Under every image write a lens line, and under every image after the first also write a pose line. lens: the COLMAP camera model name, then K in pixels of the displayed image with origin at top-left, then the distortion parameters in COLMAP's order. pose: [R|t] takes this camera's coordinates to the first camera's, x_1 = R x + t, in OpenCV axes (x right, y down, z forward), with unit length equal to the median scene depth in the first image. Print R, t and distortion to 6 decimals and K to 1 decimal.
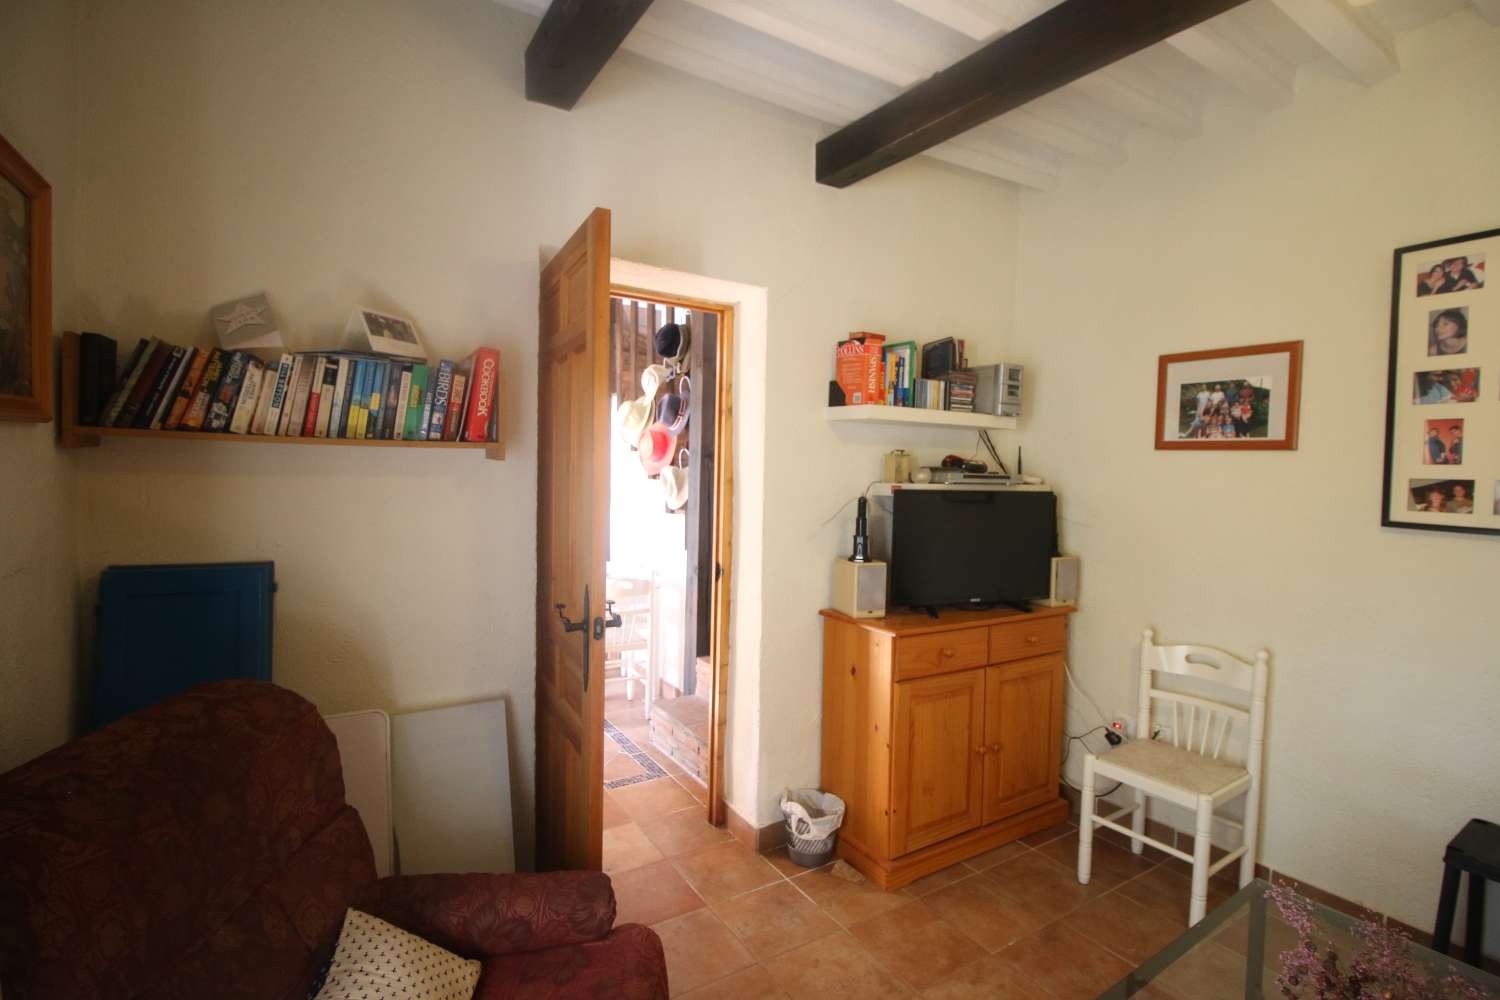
lens RADIAL K [[686.0, 0, 749.3], [0, 686.0, 503.6], [0, 0, 1]] dist [0.001030, -0.014251]
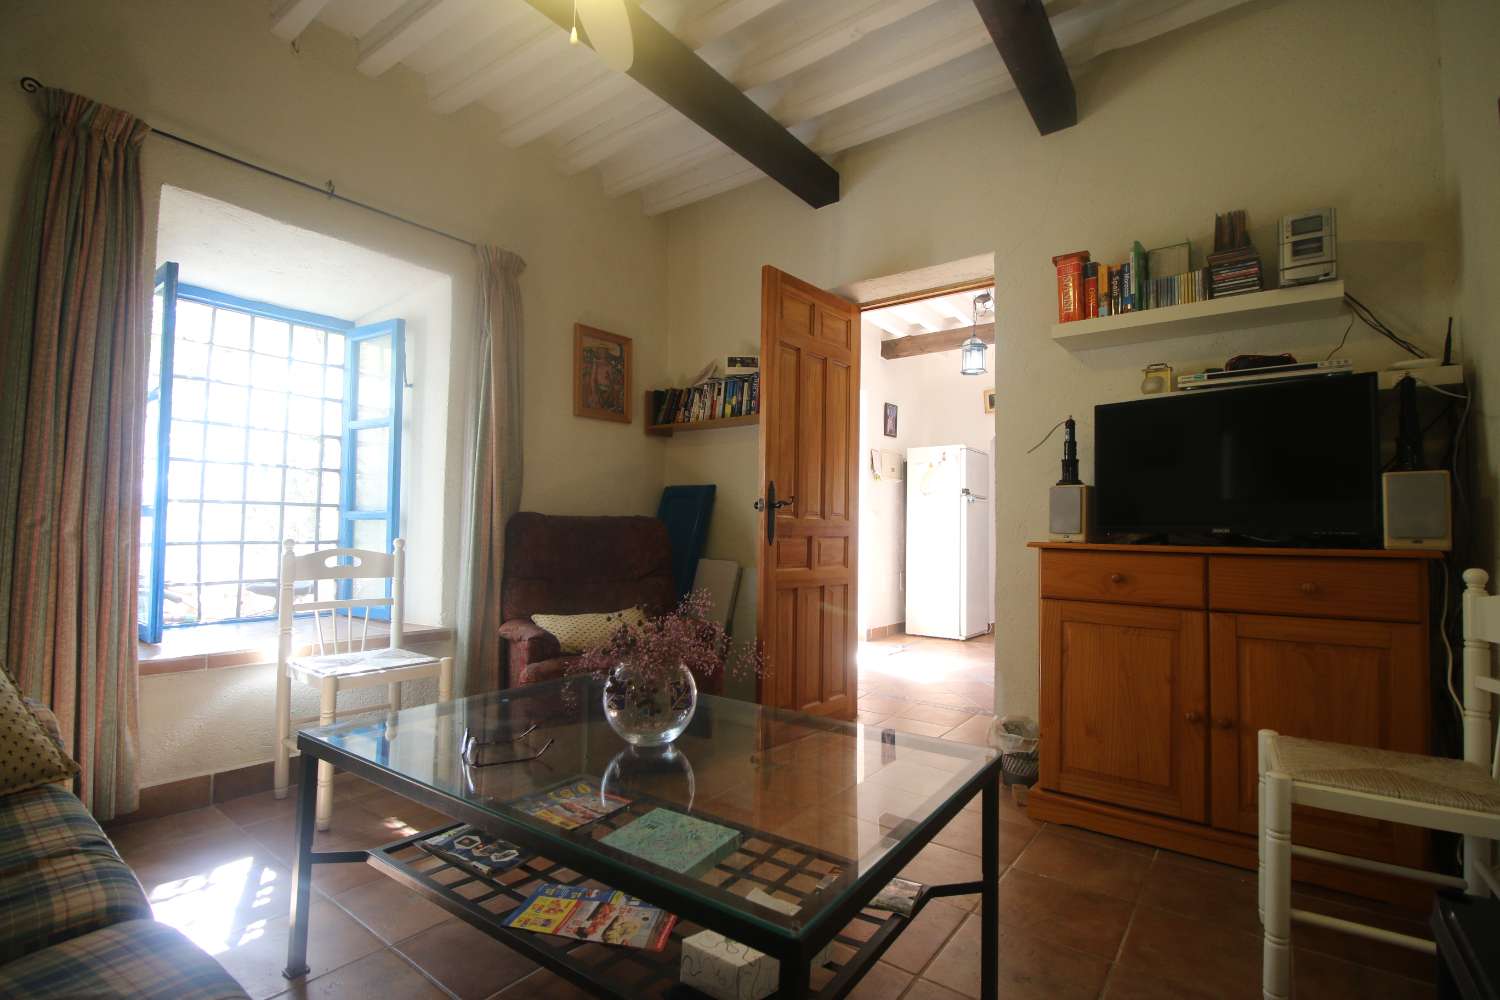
lens RADIAL K [[686.0, 0, 749.3], [0, 686.0, 503.6], [0, 0, 1]] dist [0.001030, -0.014251]
pose [[0.364896, -0.051515, -0.929622, 0.821145], [-0.048437, 0.996066, -0.074209, 0.185739], [0.929788, 0.072106, 0.360965, 0.216286]]
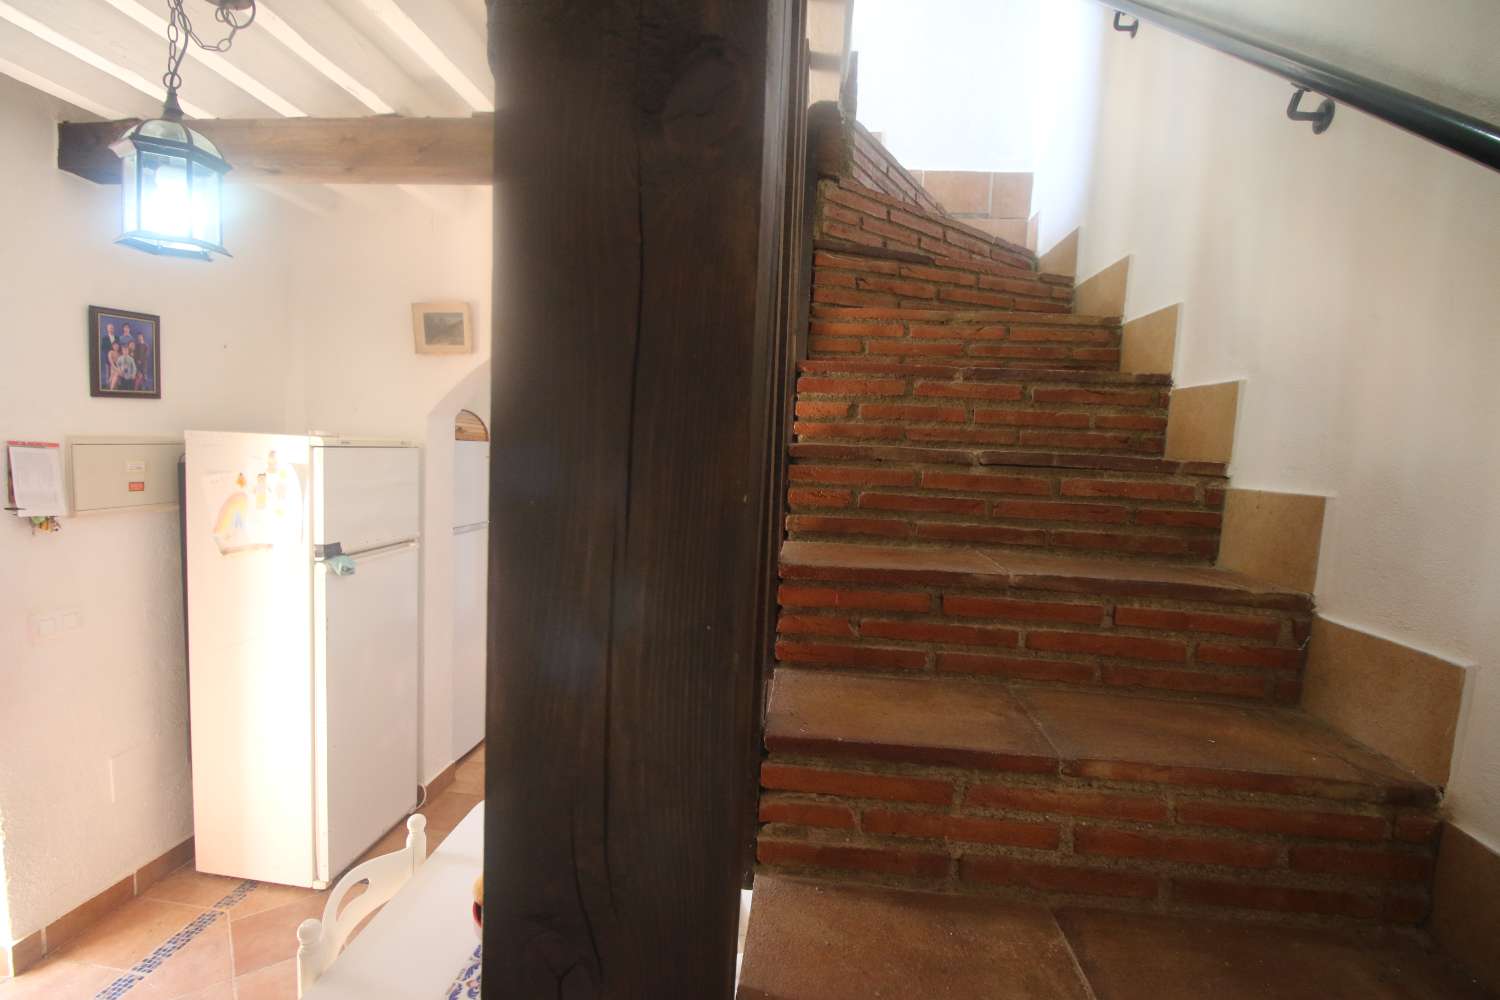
lens RADIAL K [[686.0, 0, 749.3], [0, 686.0, 503.6], [0, 0, 1]] dist [0.001030, -0.014251]
pose [[0.788963, 0.073741, -0.610000, 0.020664], [-0.061270, 0.997266, 0.041312, -0.183914], [0.611379, 0.004781, 0.791324, 1.277492]]
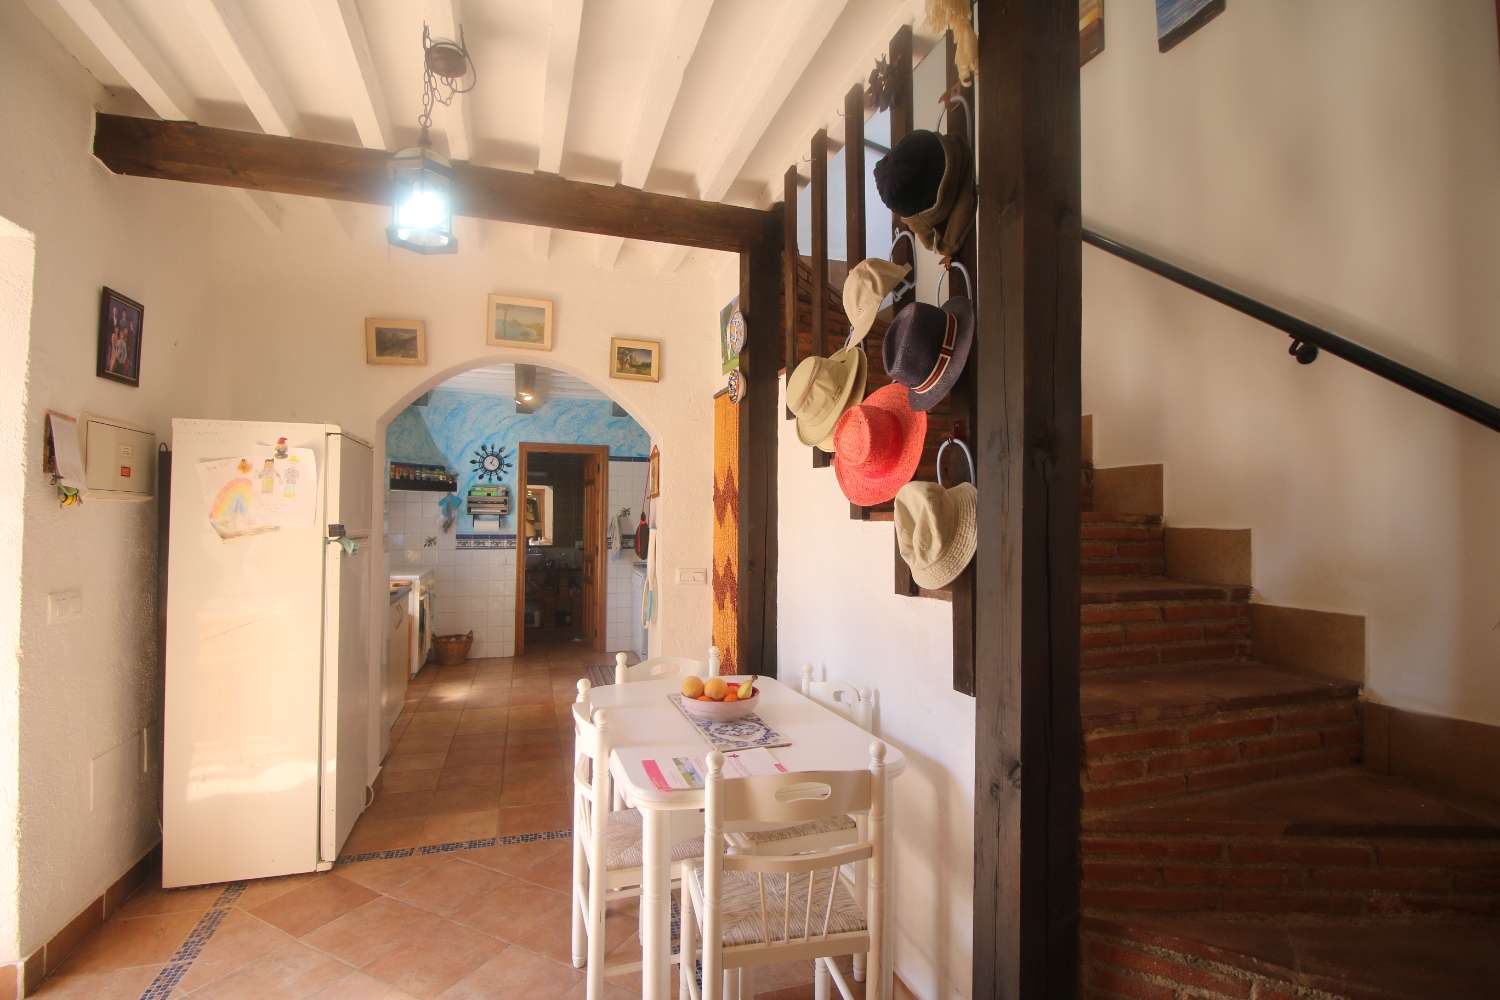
lens RADIAL K [[678.8, 0, 750.0], [0, 678.8, 500.0], [0, 0, 1]] dist [-0.000493, -0.014173]
pose [[0.969028, -0.020426, -0.246104, -0.166794], [0.001598, 0.997071, -0.076460, -0.019867], [0.246945, 0.073699, 0.966223, 0.868105]]
